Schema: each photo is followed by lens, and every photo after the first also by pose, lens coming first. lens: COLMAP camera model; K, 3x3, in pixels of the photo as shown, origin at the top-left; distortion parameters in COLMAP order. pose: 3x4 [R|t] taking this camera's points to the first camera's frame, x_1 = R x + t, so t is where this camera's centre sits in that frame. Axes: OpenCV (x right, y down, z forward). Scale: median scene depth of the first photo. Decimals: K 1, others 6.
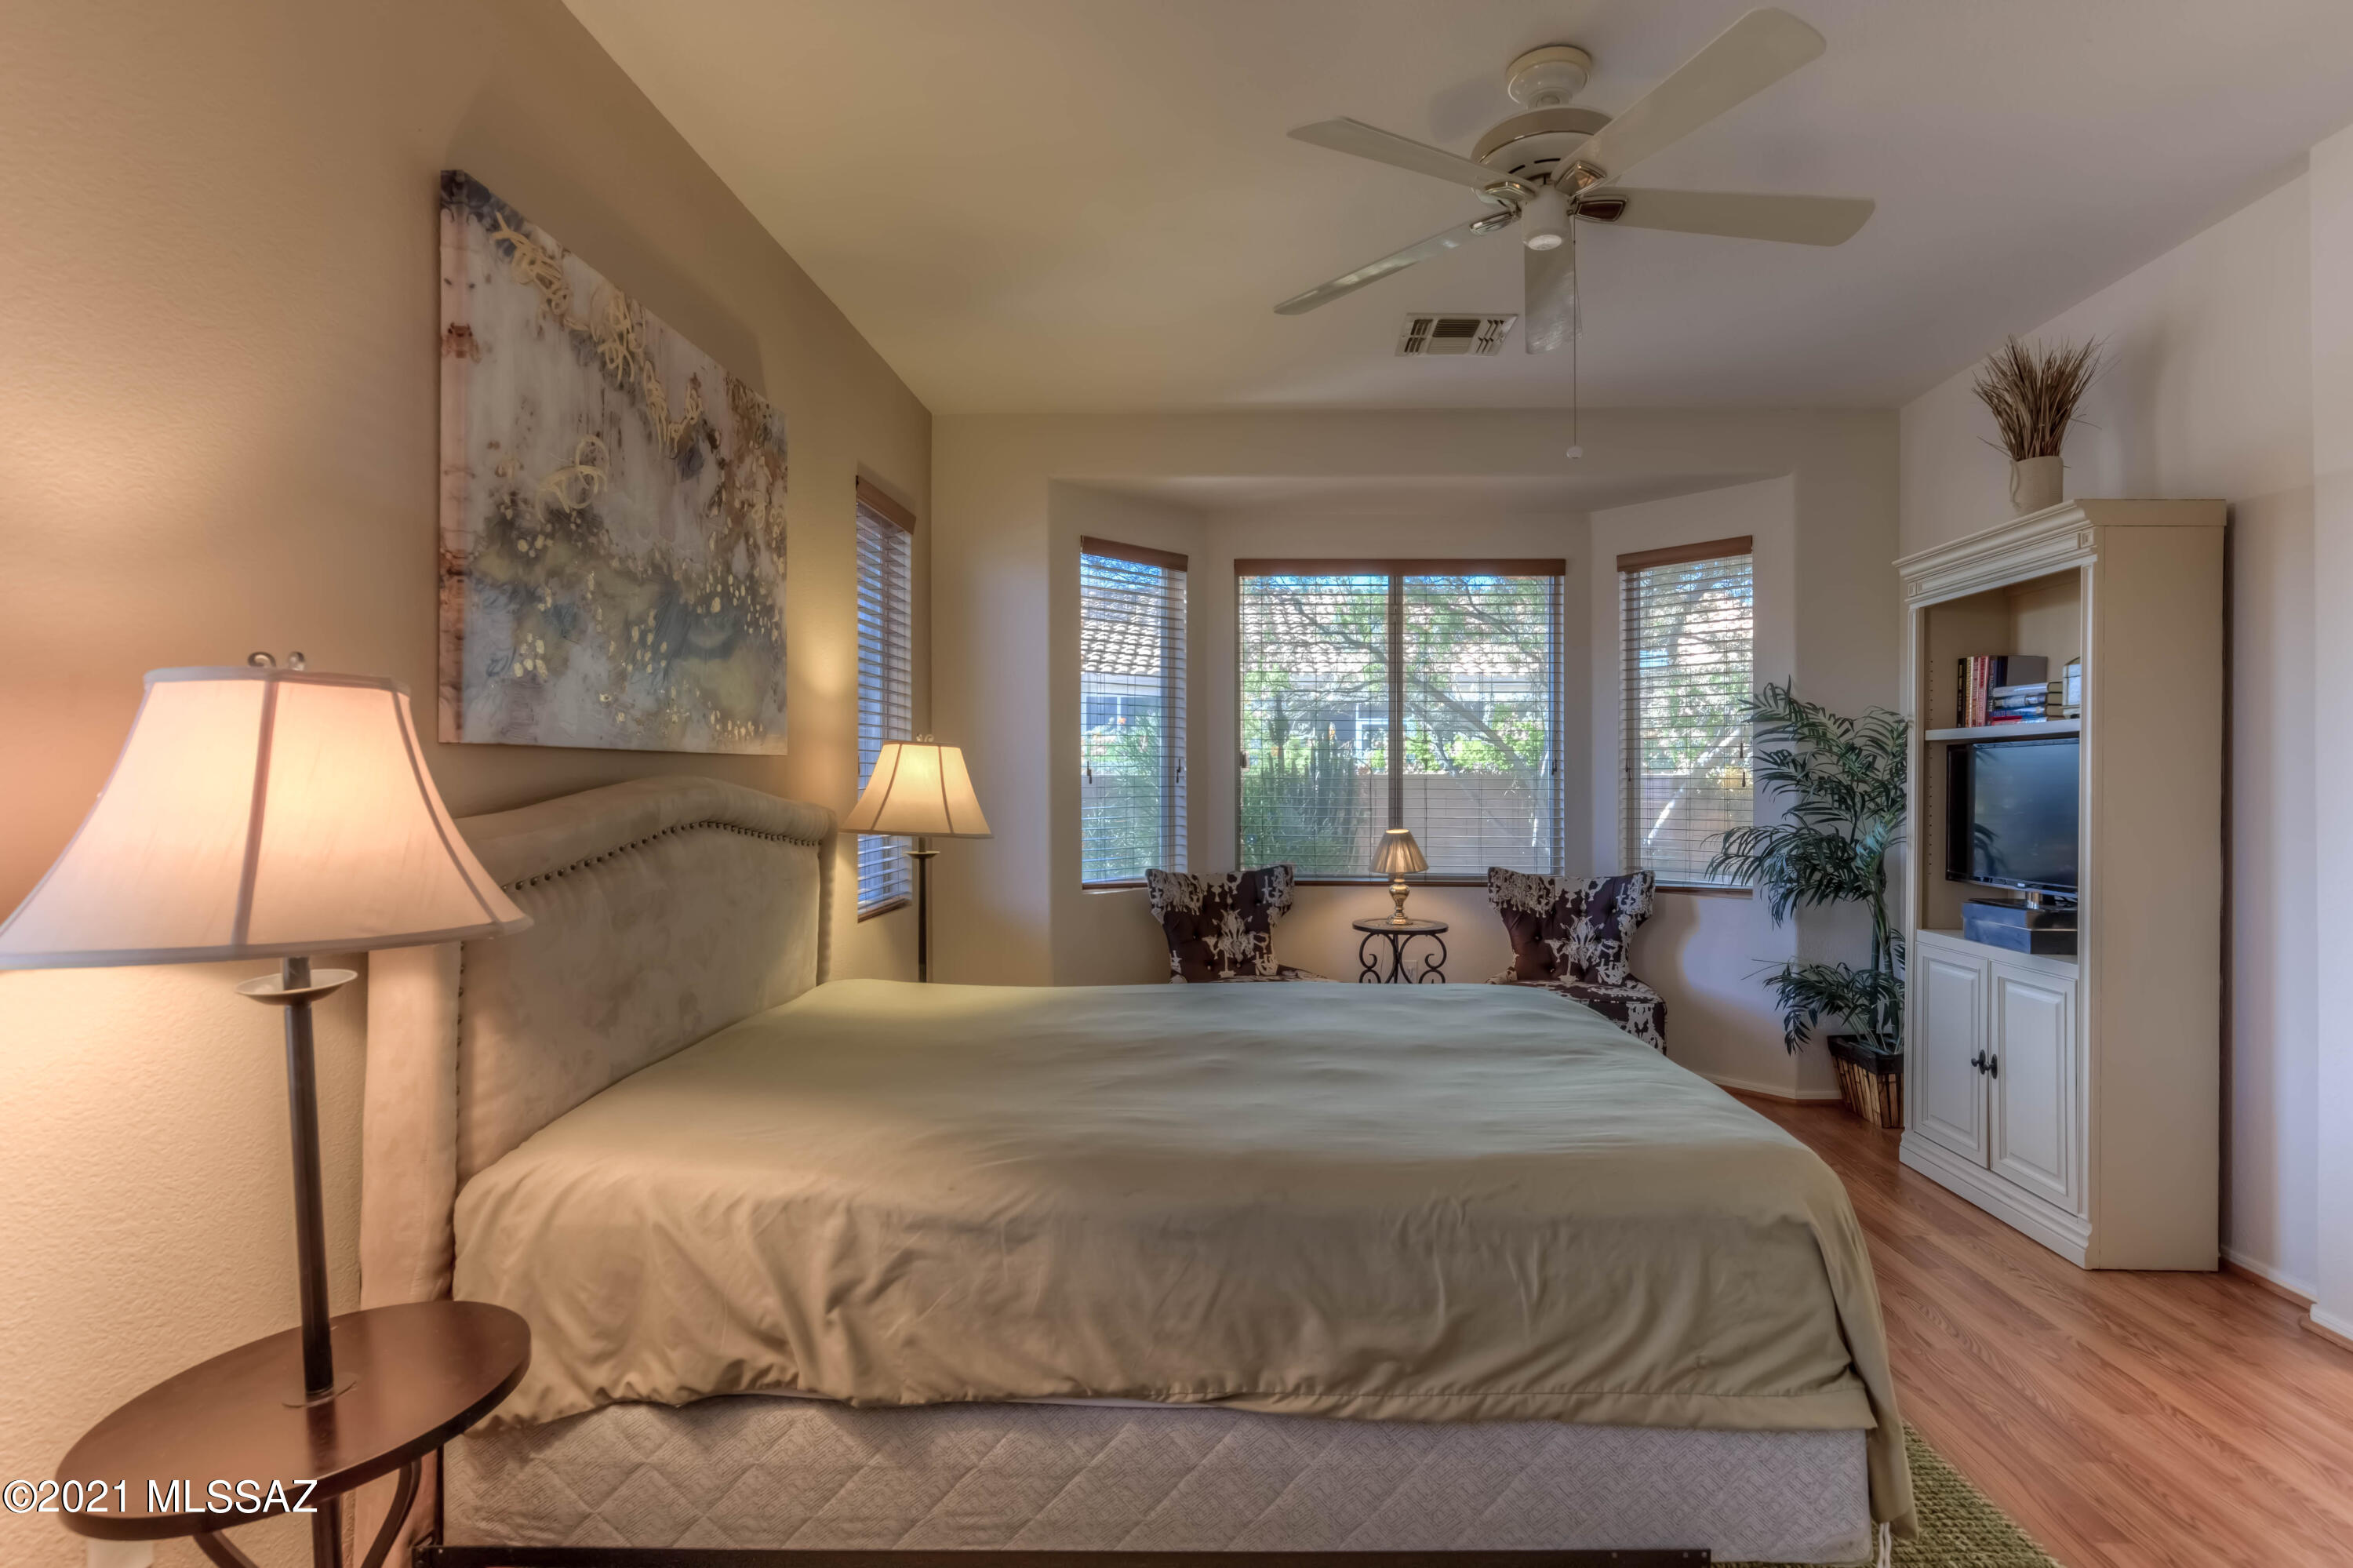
lens RADIAL K [[1098.3, 0, 1268.5], [0, 1098.3, 787.4], [0, 0, 1]] dist [-0.003643, -0.001187]
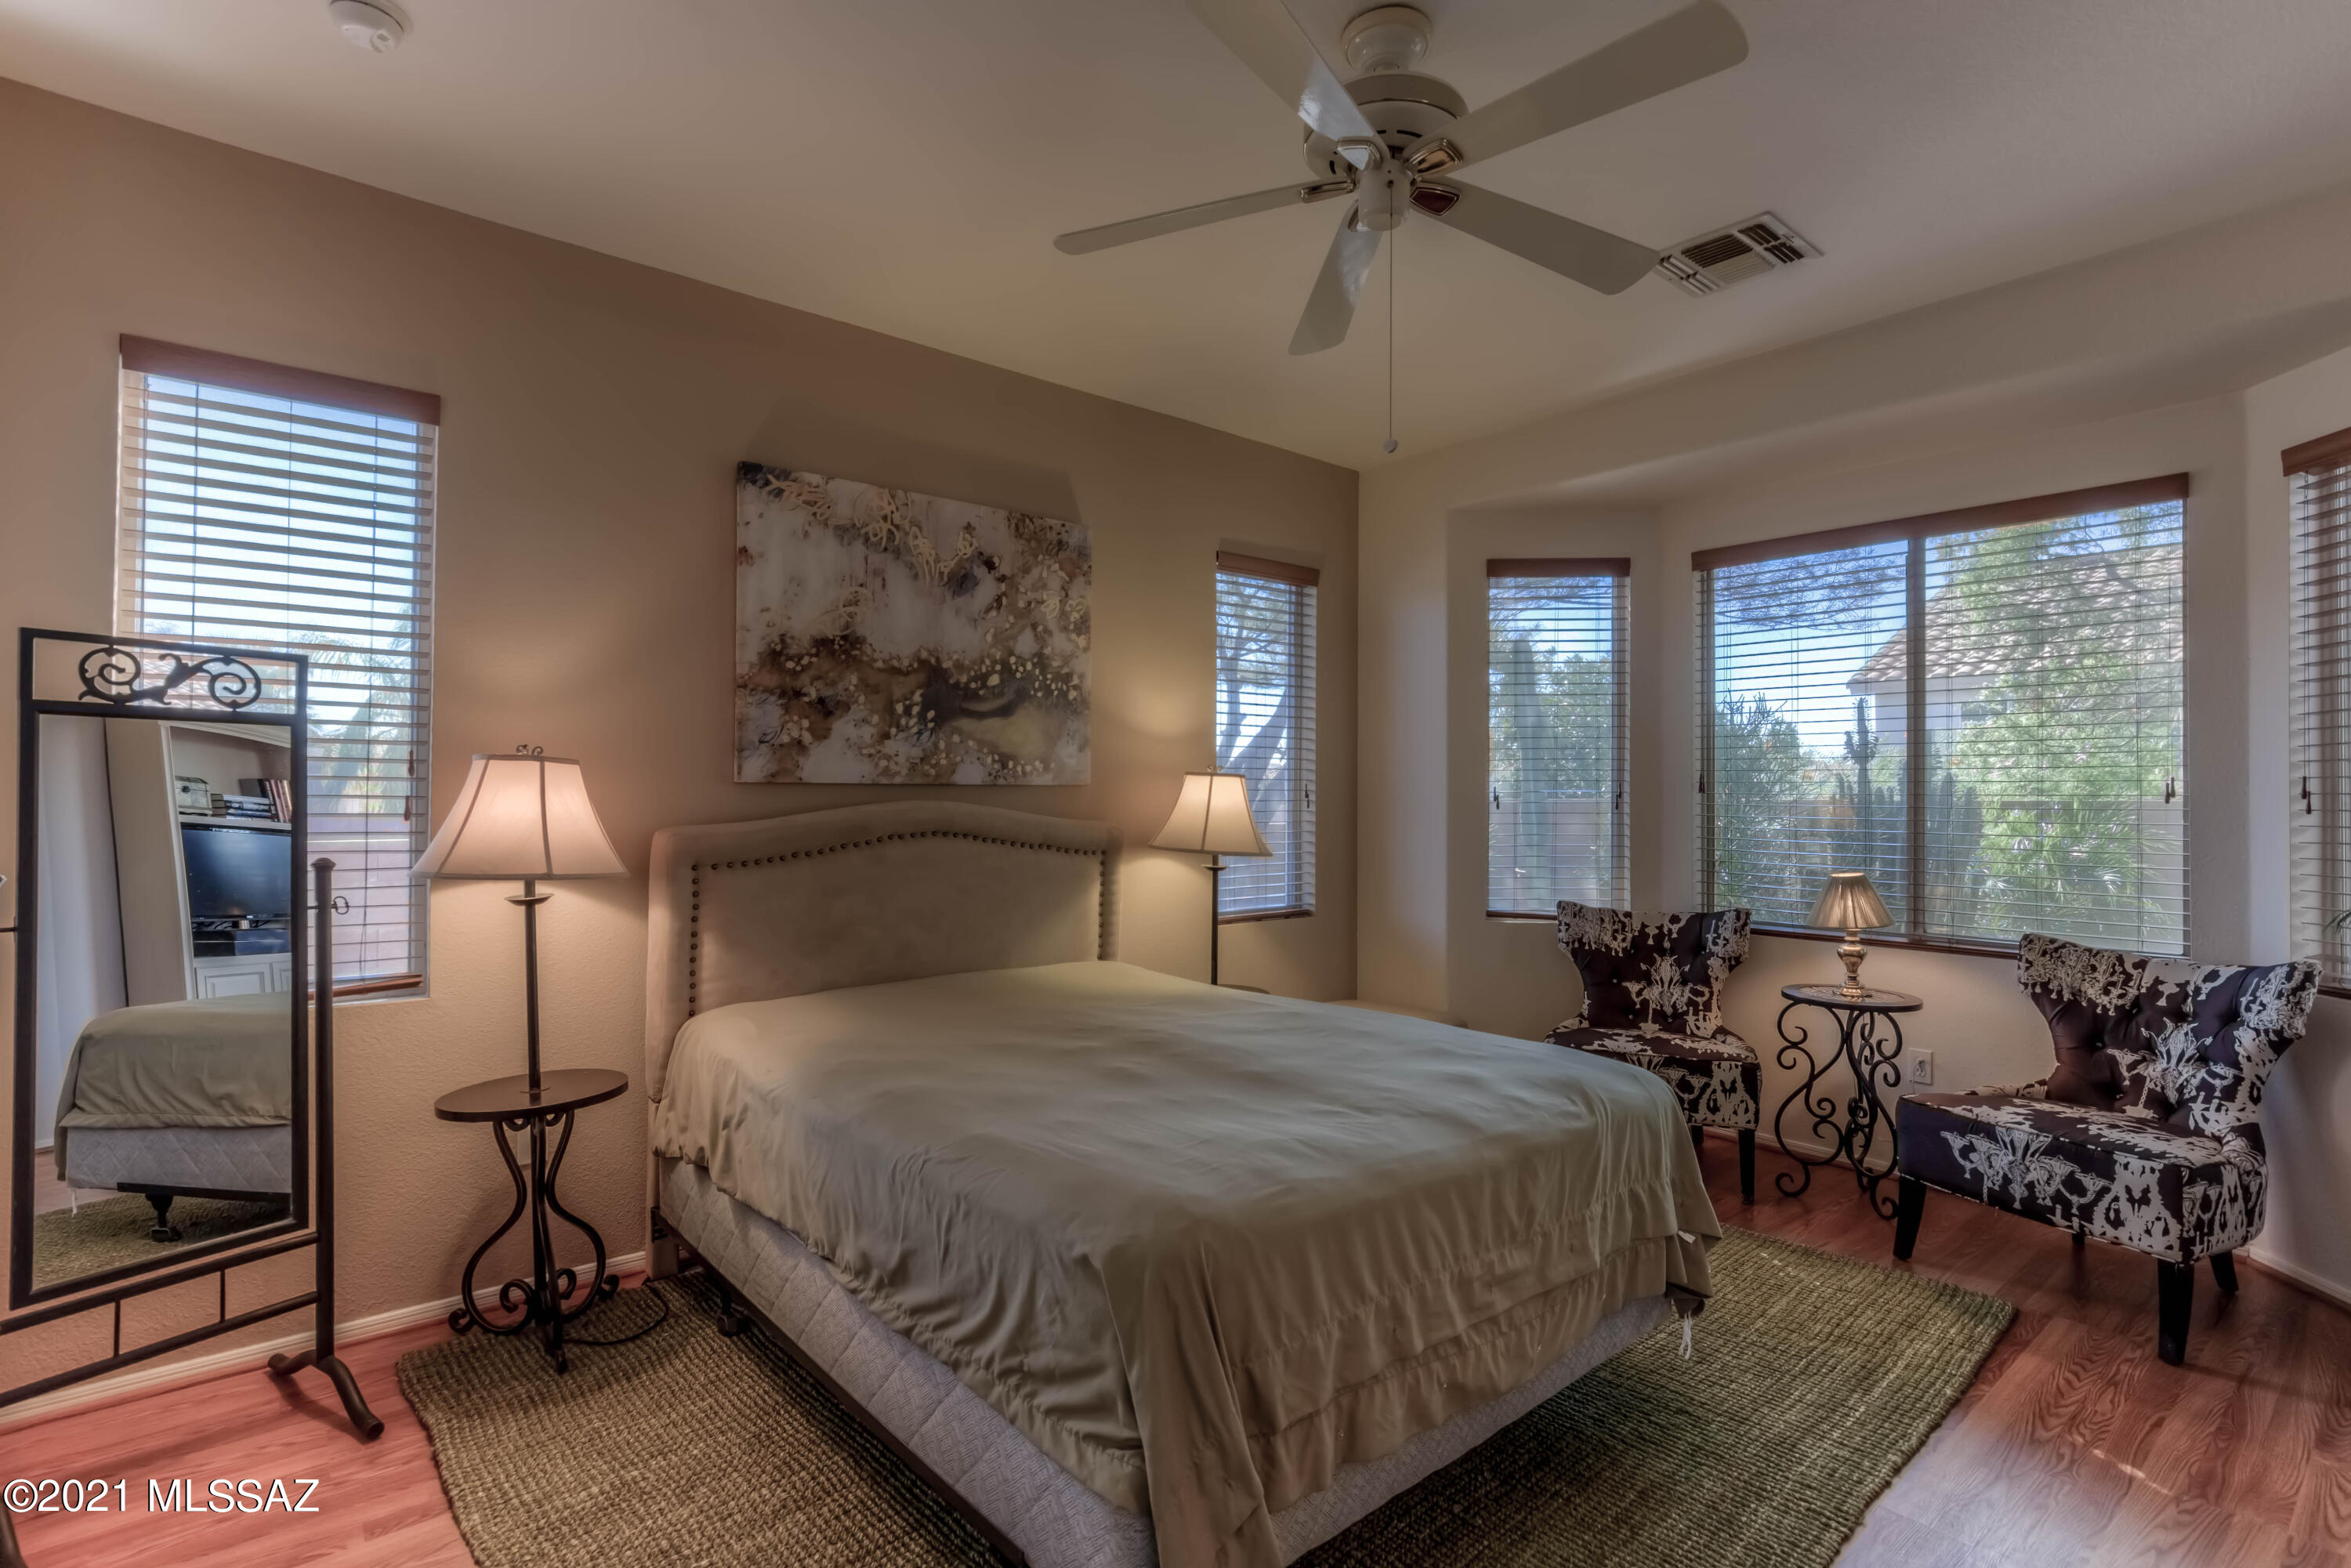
lens RADIAL K [[1146.5, 0, 1216.2], [0, 1146.5, 795.2], [0, 0, 1]] dist [-0.002425, -0.000104]
pose [[0.659835, 0.000167, -0.751410, 0.852477], [-0.010242, 0.999909, -0.008772, -0.008327], [0.751340, 0.013484, 0.659777, 0.261674]]
